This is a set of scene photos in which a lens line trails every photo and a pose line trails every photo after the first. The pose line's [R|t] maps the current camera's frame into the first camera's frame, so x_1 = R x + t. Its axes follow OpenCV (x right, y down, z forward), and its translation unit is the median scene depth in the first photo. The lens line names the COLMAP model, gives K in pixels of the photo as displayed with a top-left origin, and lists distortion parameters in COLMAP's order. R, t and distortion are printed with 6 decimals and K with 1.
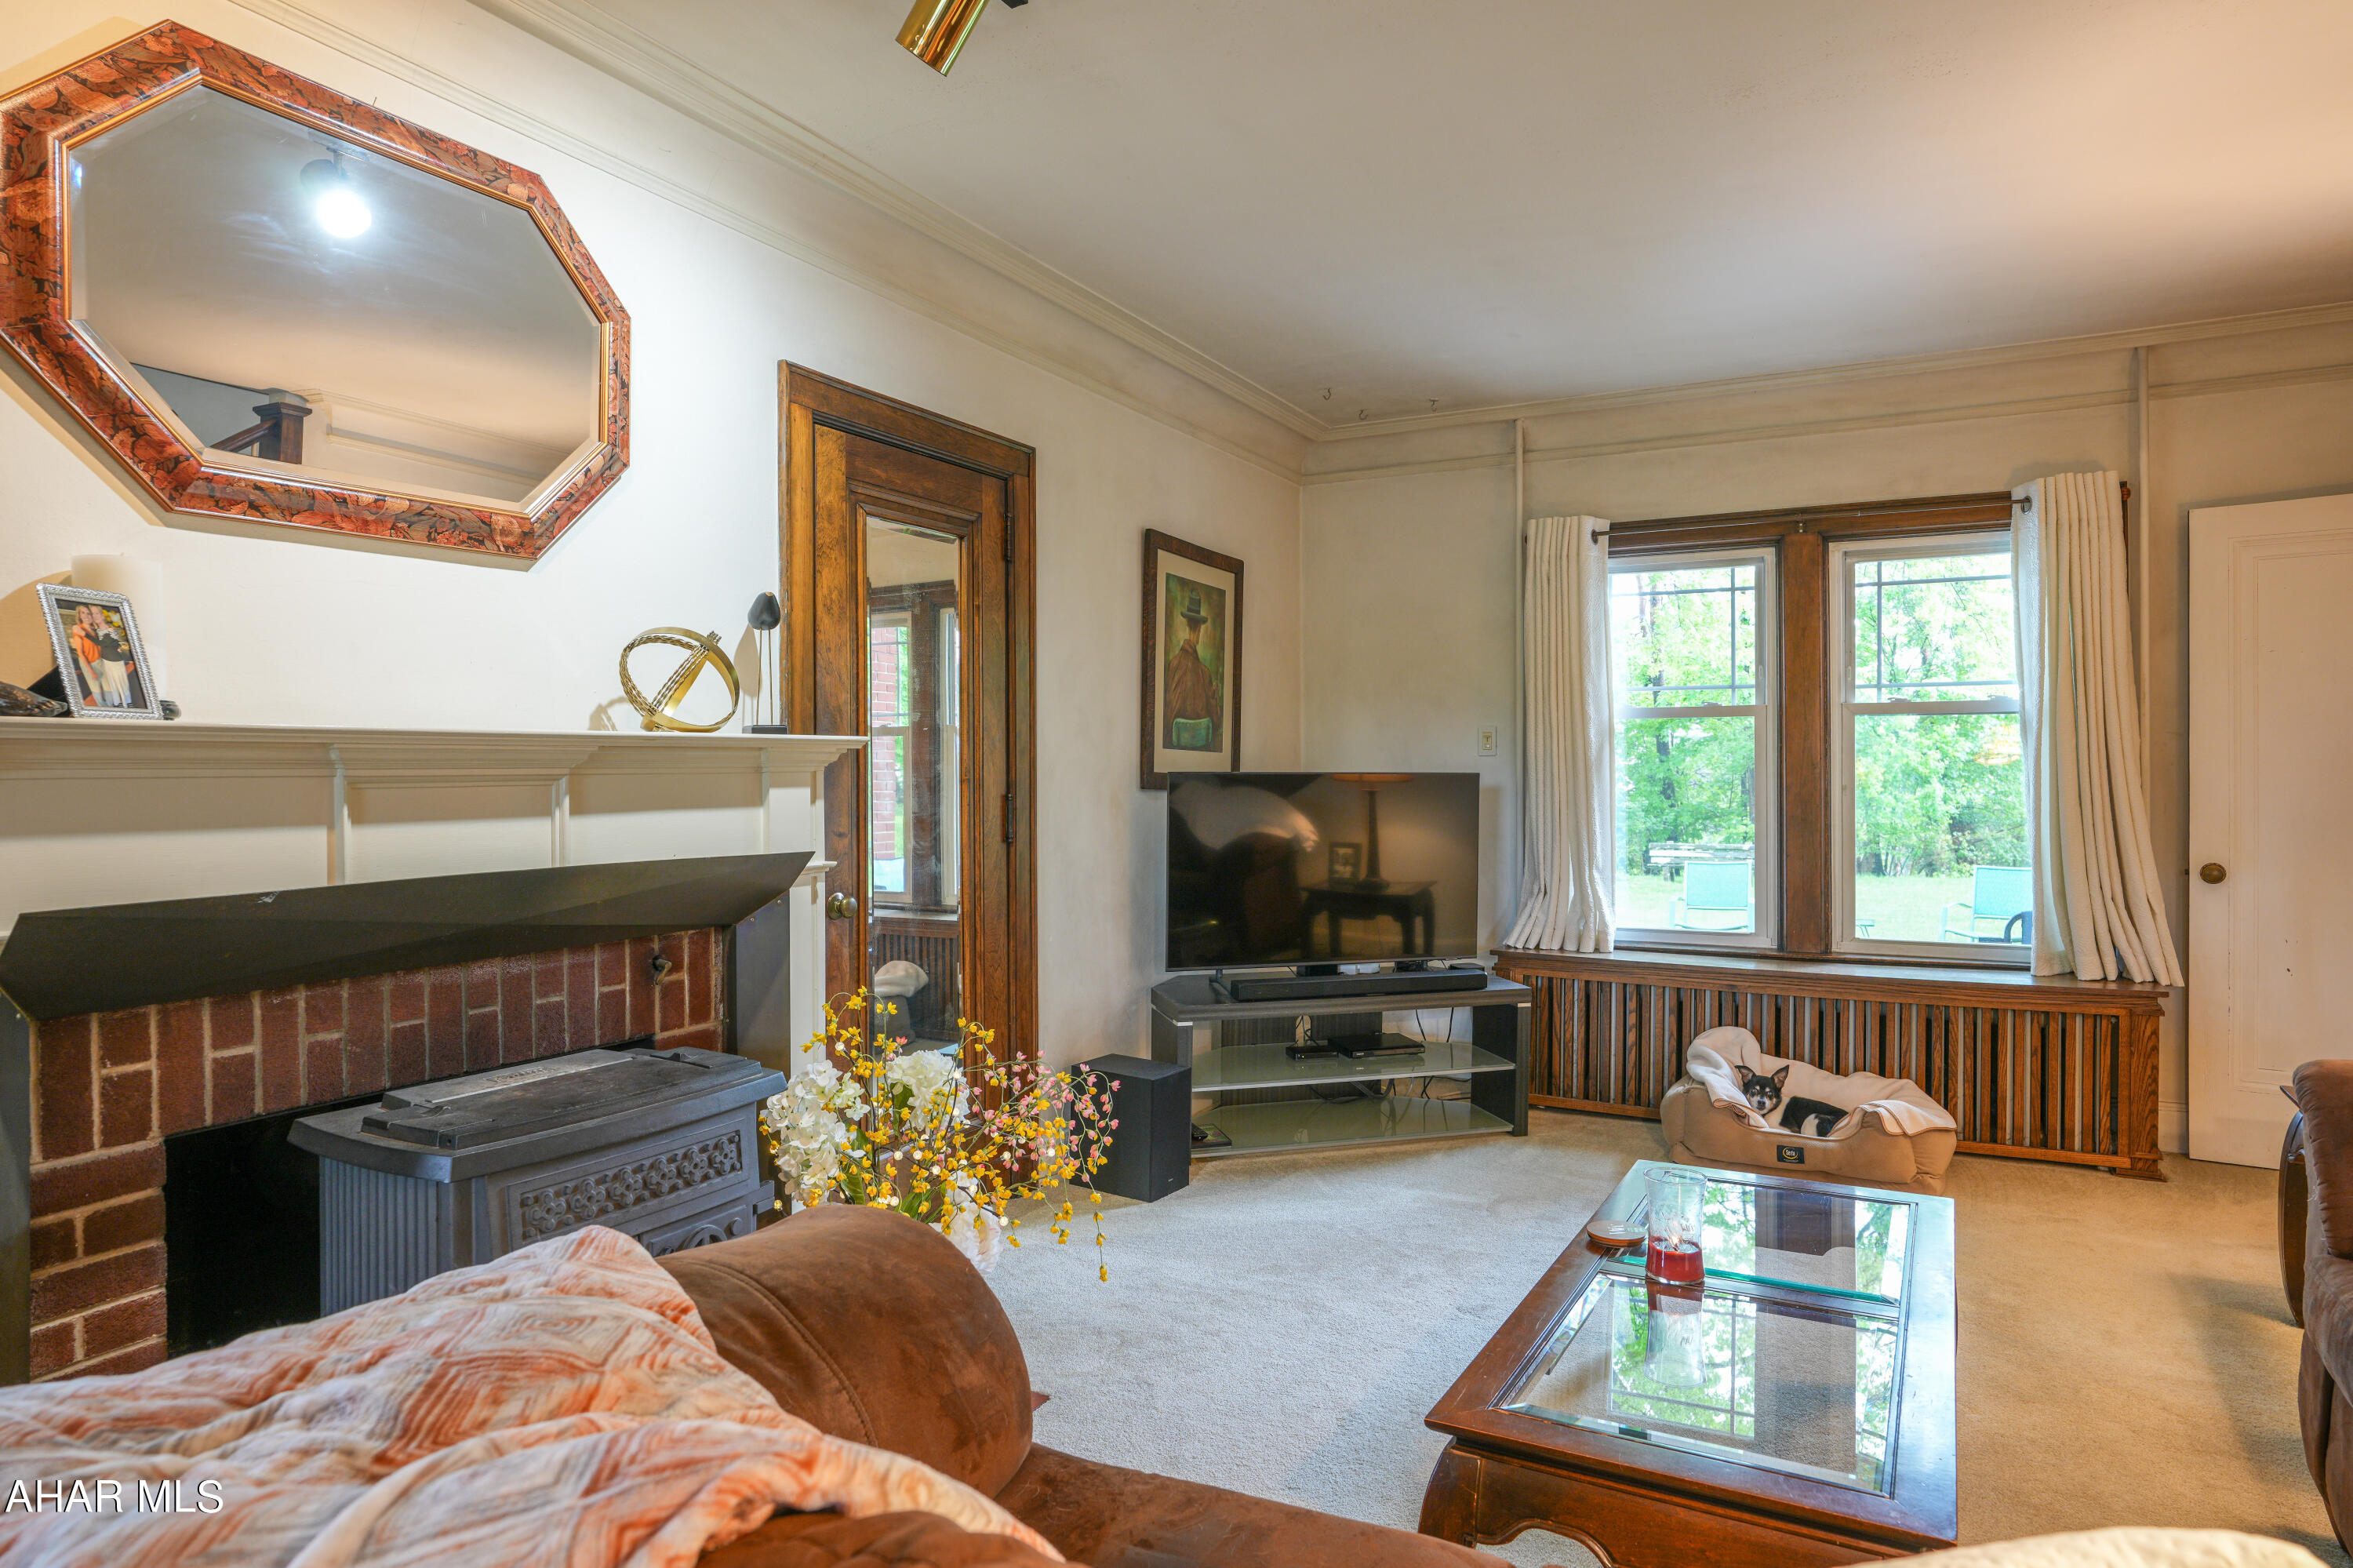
lens RADIAL K [[1375.0, 0, 1199.8], [0, 1375.0, 793.2], [0, 0, 1]] dist [-0.043423, 0.032425]
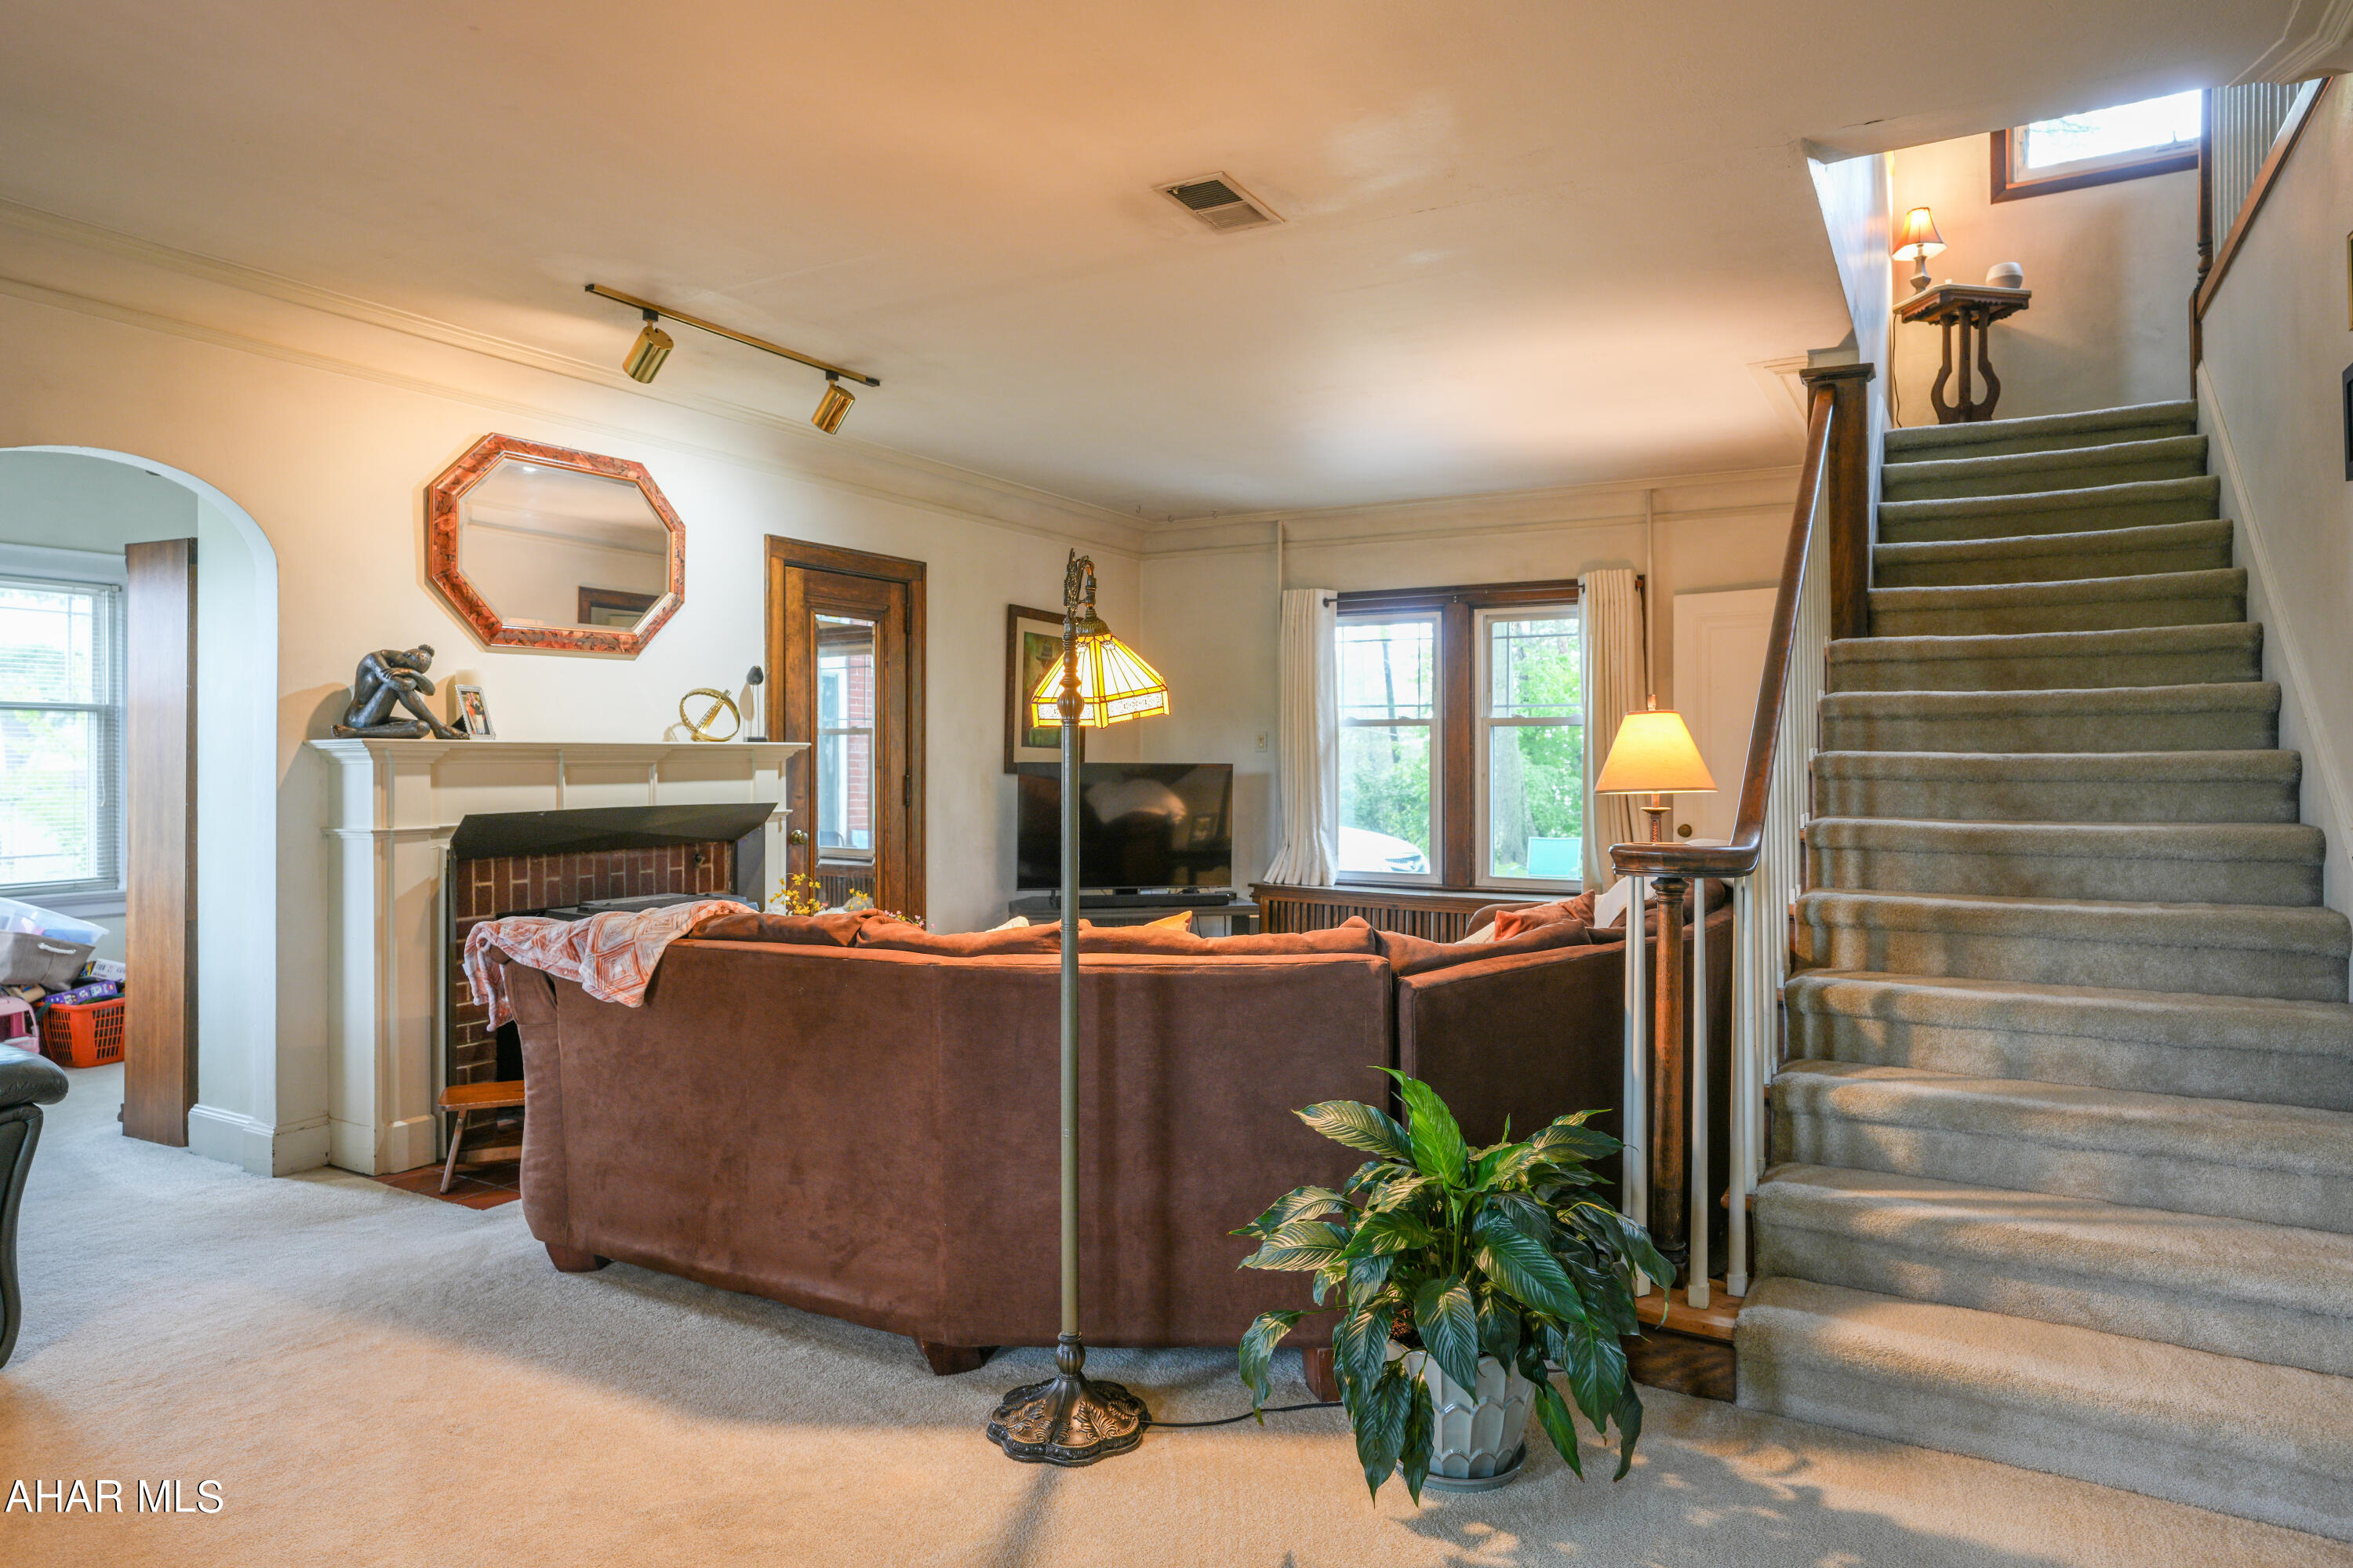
lens RADIAL K [[1375.0, 0, 1173.2], [0, 1375.0, 773.2], [0, 0, 1]] dist [-0.043423, 0.032425]
pose [[0.999394, 0.005203, -0.034410, 0.234792], [-0.005411, 0.999968, -0.005941, 0.005983], [0.034378, 0.006123, 0.999390, -0.626543]]
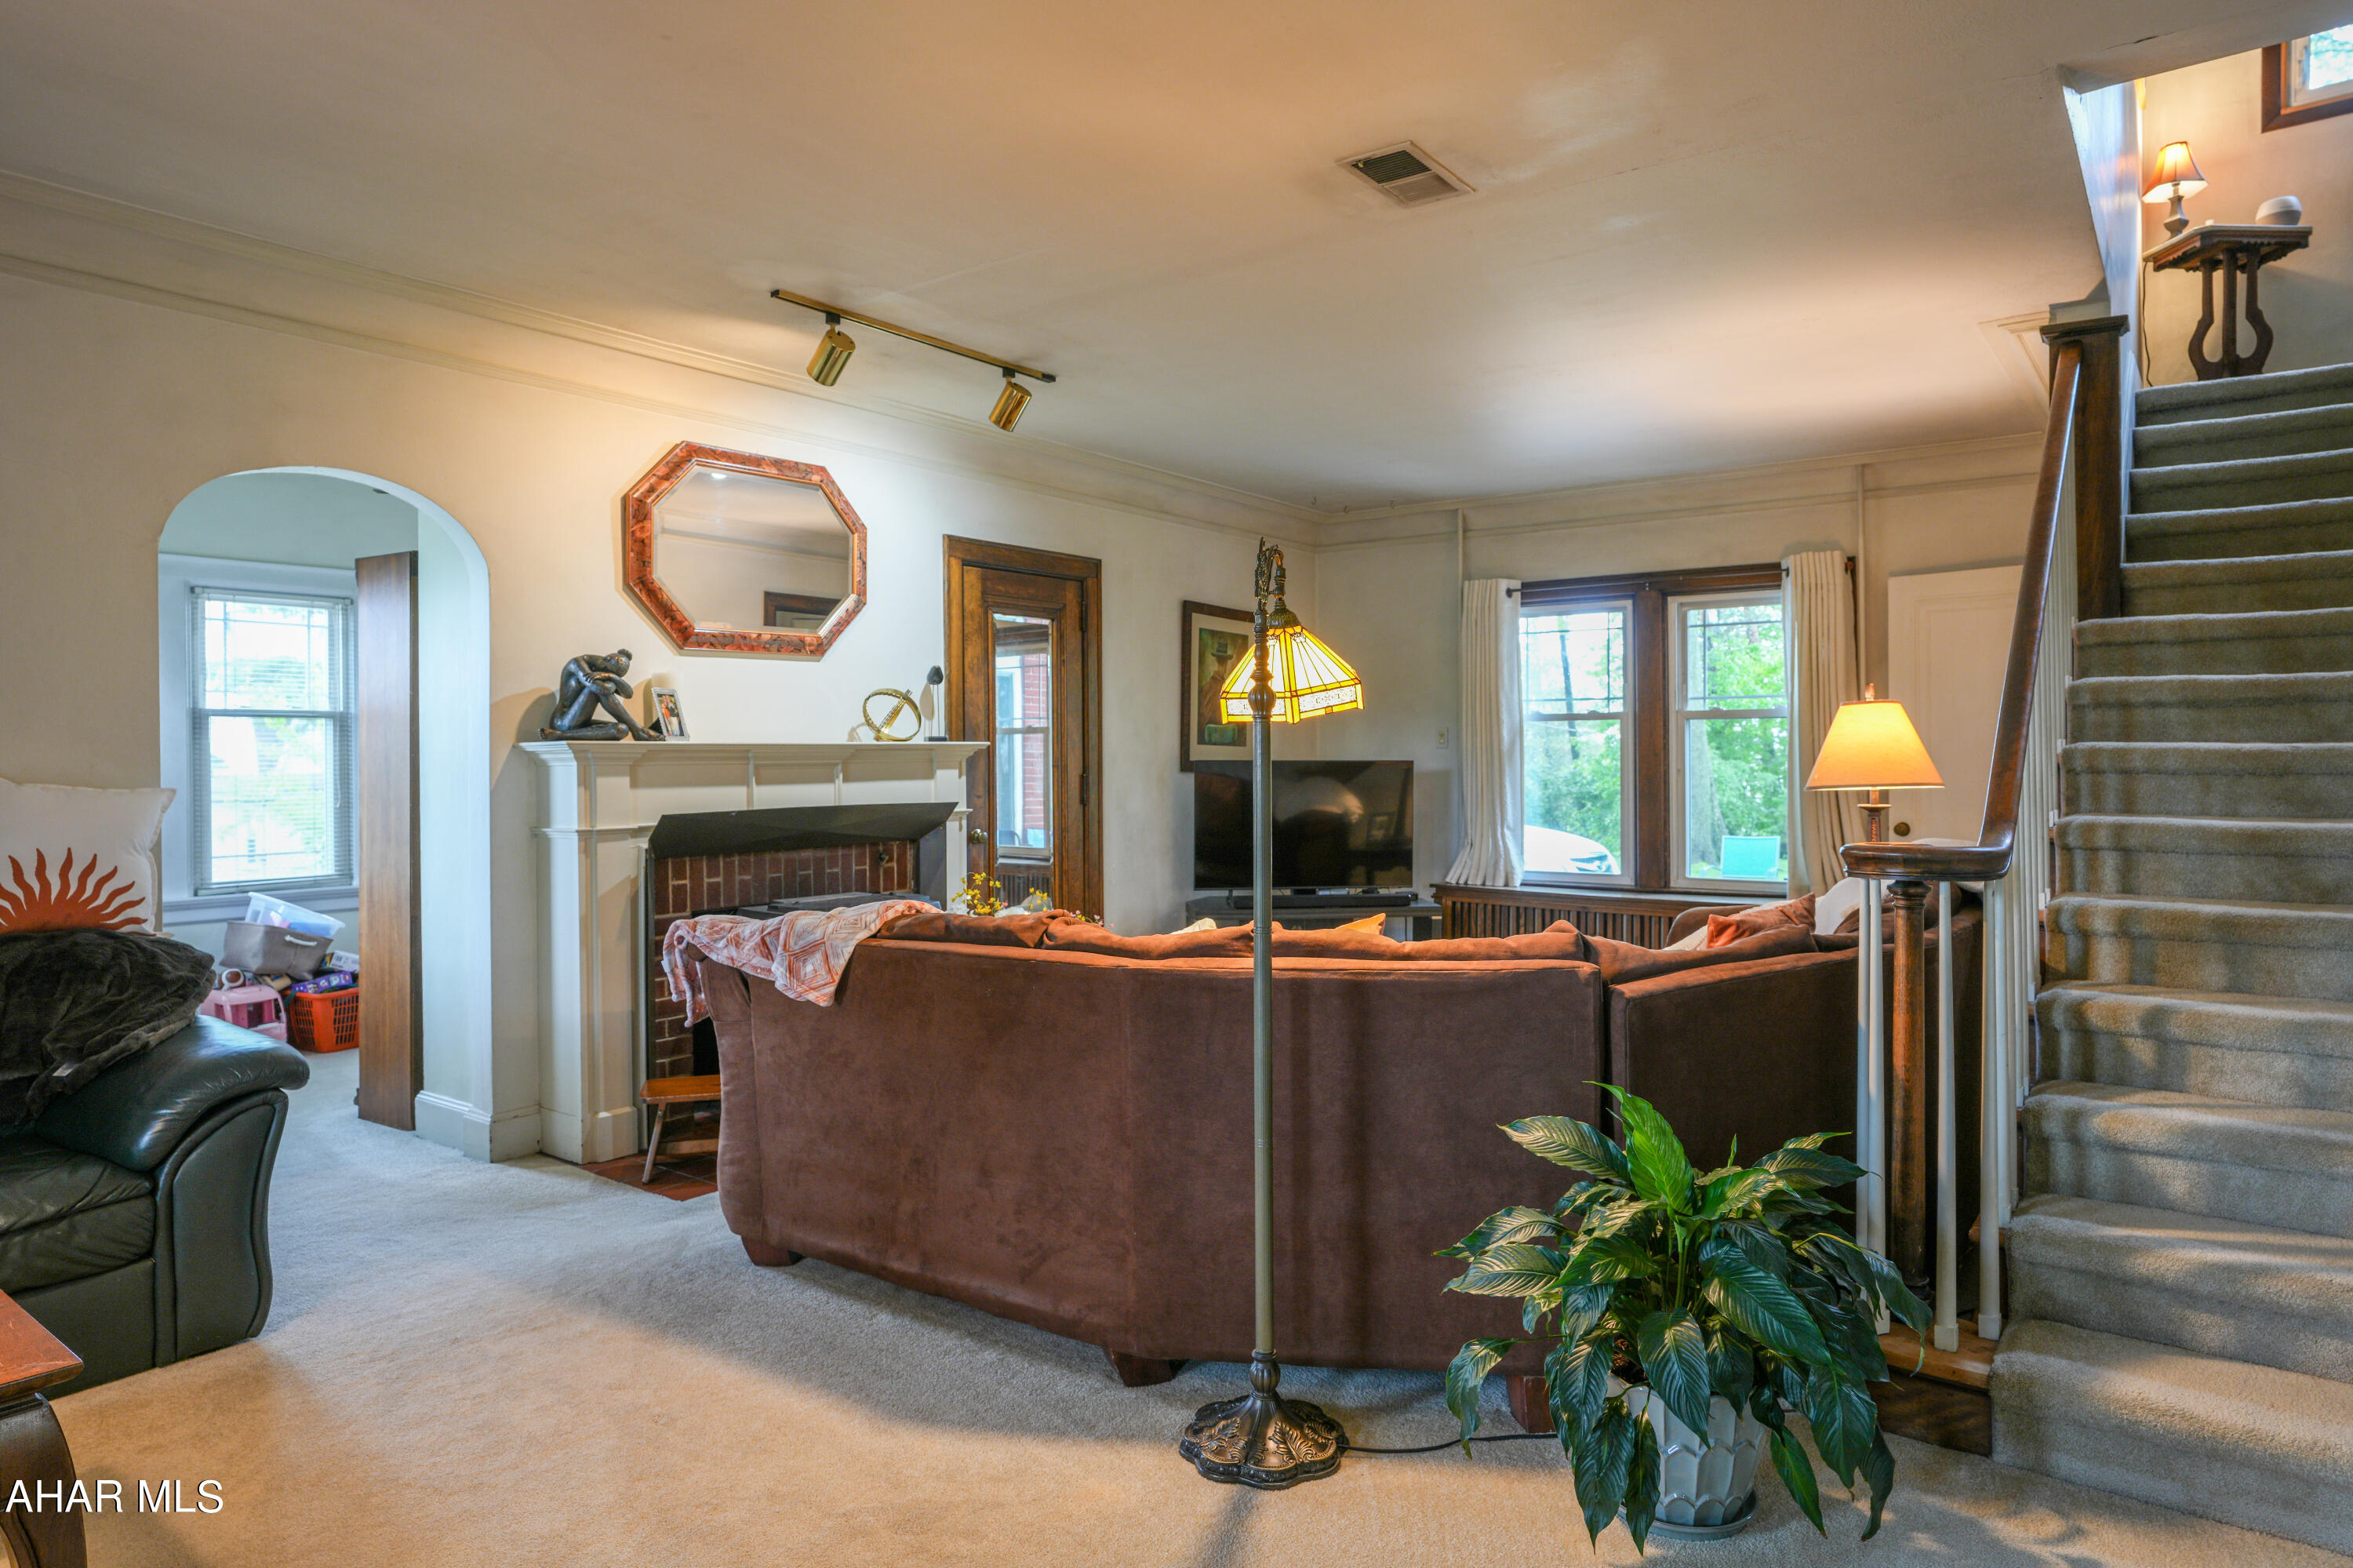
lens RADIAL K [[1375.0, 0, 1171.4], [0, 1375.0, 785.1], [0, 0, 1]] dist [-0.043423, 0.032425]
pose [[0.987959, 0.001340, -0.154709, 0.217163], [-0.000654, 0.999990, 0.004484, 0.006270], [0.154713, -0.004329, 0.987950, -0.599223]]
